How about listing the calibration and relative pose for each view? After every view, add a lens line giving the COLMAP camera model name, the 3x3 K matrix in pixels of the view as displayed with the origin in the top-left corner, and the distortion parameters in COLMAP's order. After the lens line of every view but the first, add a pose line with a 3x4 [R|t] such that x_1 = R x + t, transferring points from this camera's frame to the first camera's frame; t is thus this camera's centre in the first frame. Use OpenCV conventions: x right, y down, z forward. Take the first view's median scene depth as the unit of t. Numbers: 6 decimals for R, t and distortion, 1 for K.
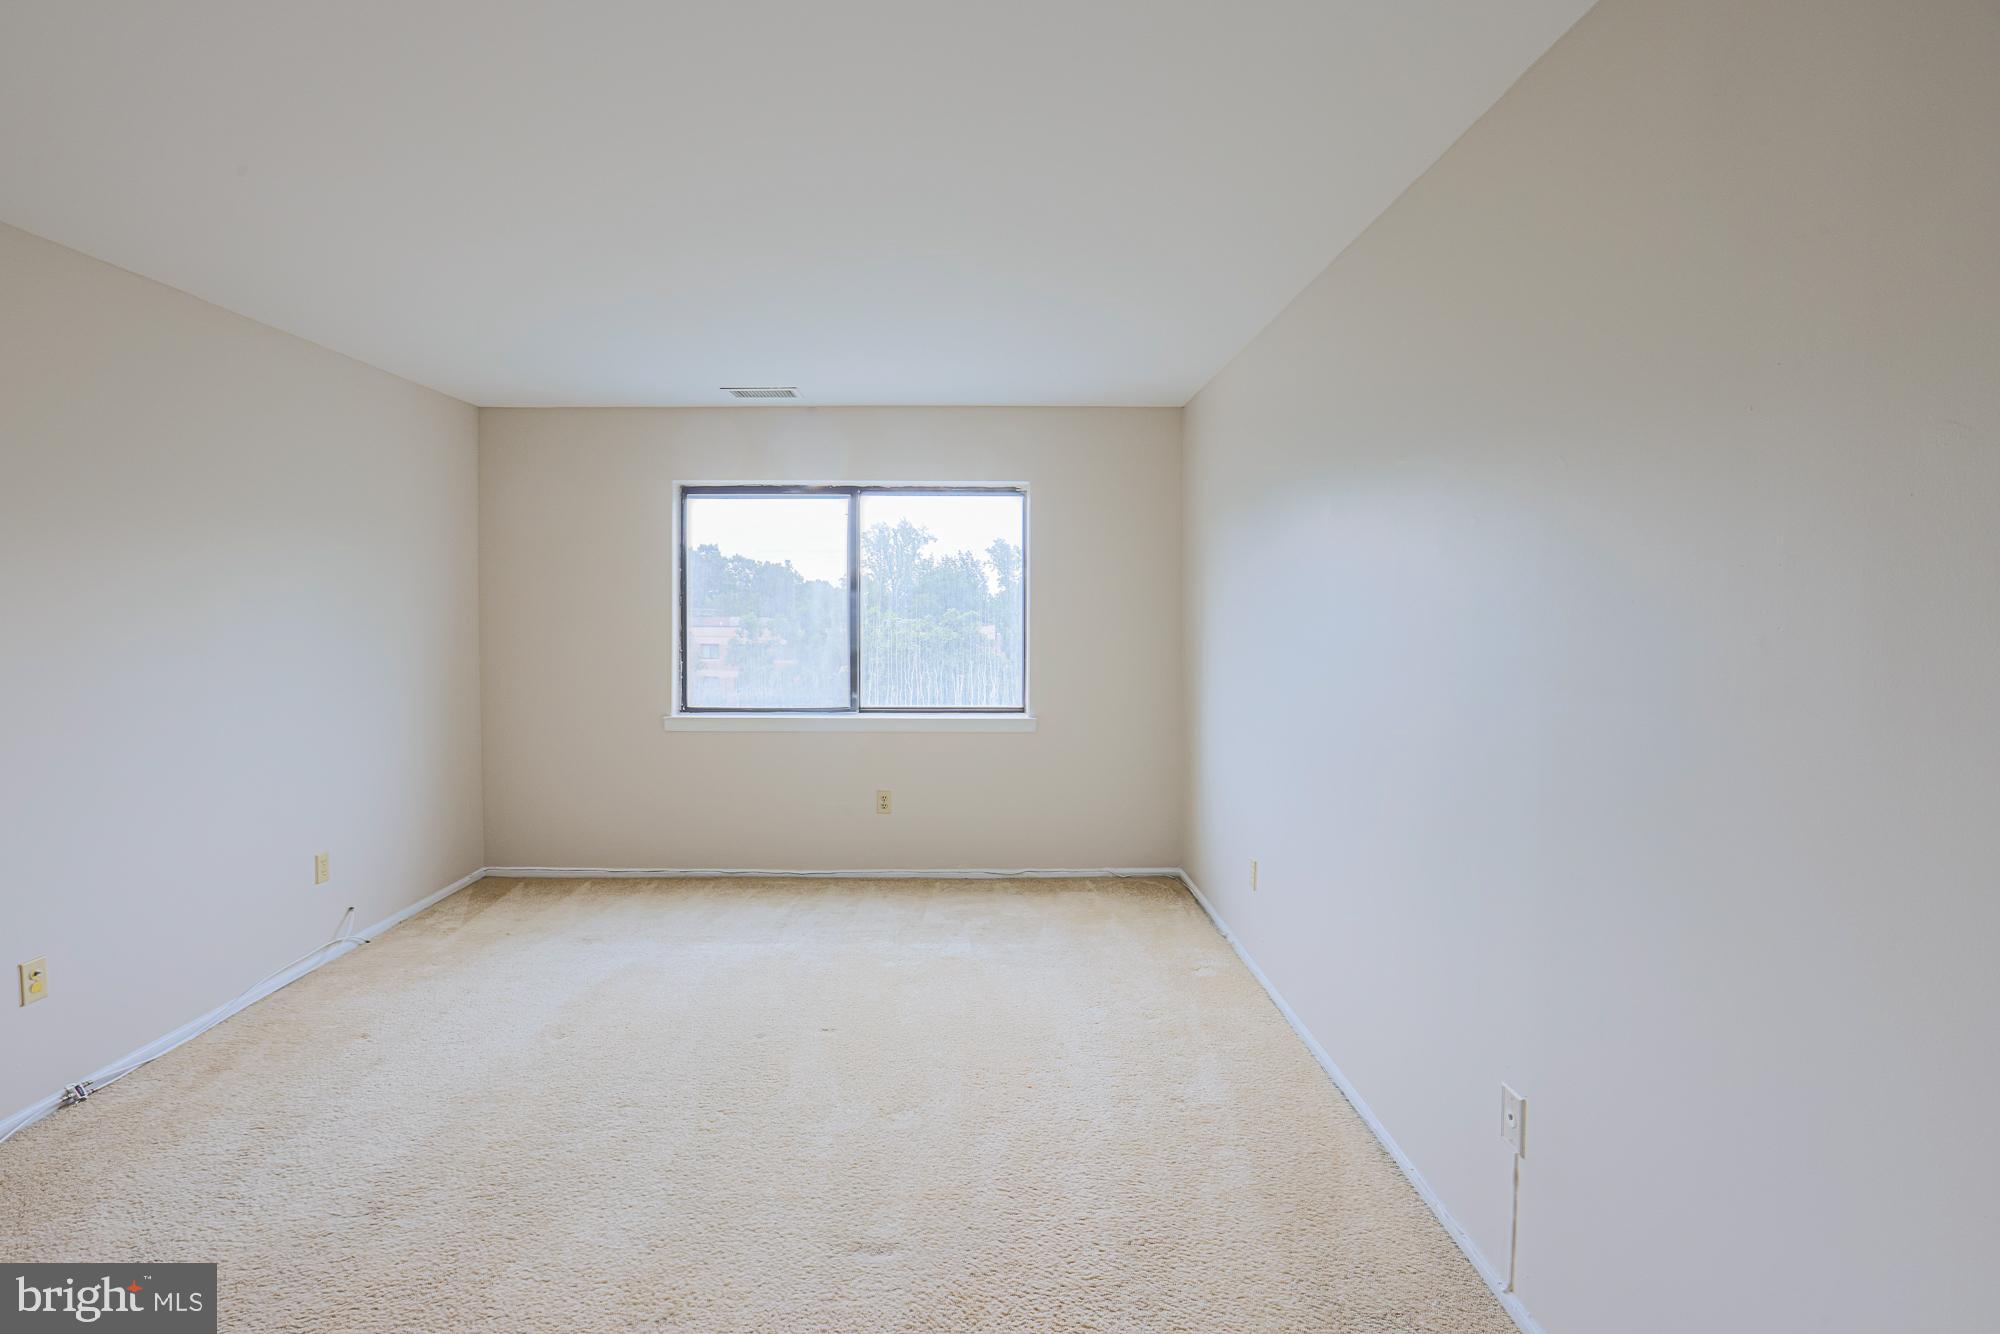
lens RADIAL K [[931.3, 0, 948.3], [0, 931.3, 642.6], [0, 0, 1]] dist [-0.045766, 0.015624]
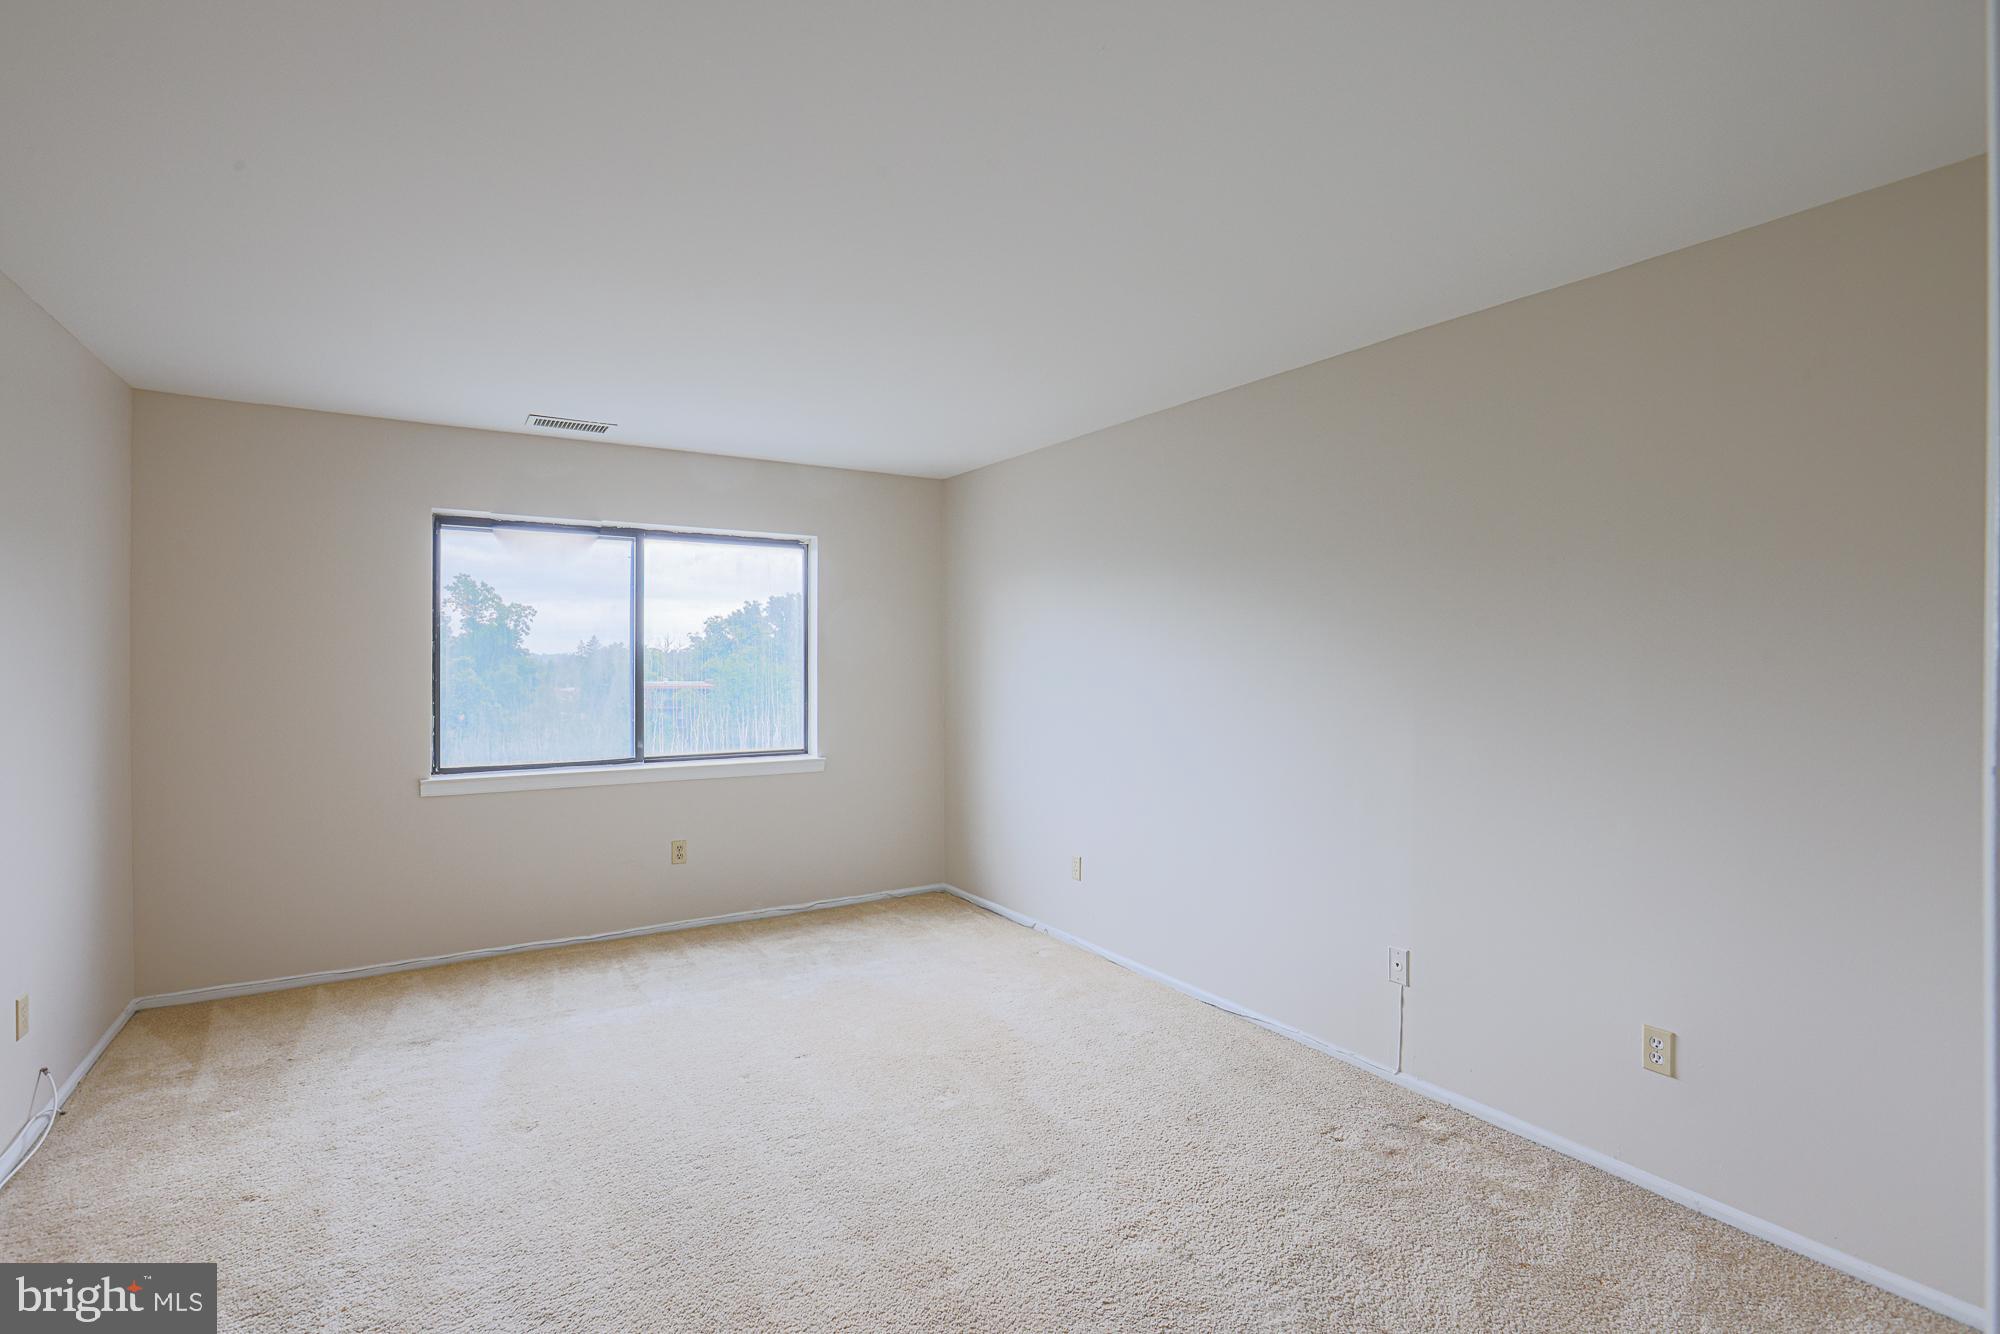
lens RADIAL K [[931.3, 0, 1013.4], [0, 931.3, 663.6], [0, 0, 1]] dist [-0.045766, 0.015624]
pose [[0.840895, -0.004233, 0.541182, -0.299201], [0.017109, 0.999678, -0.018764, -0.003196], [-0.540928, 0.025038, 0.840696, -0.015799]]
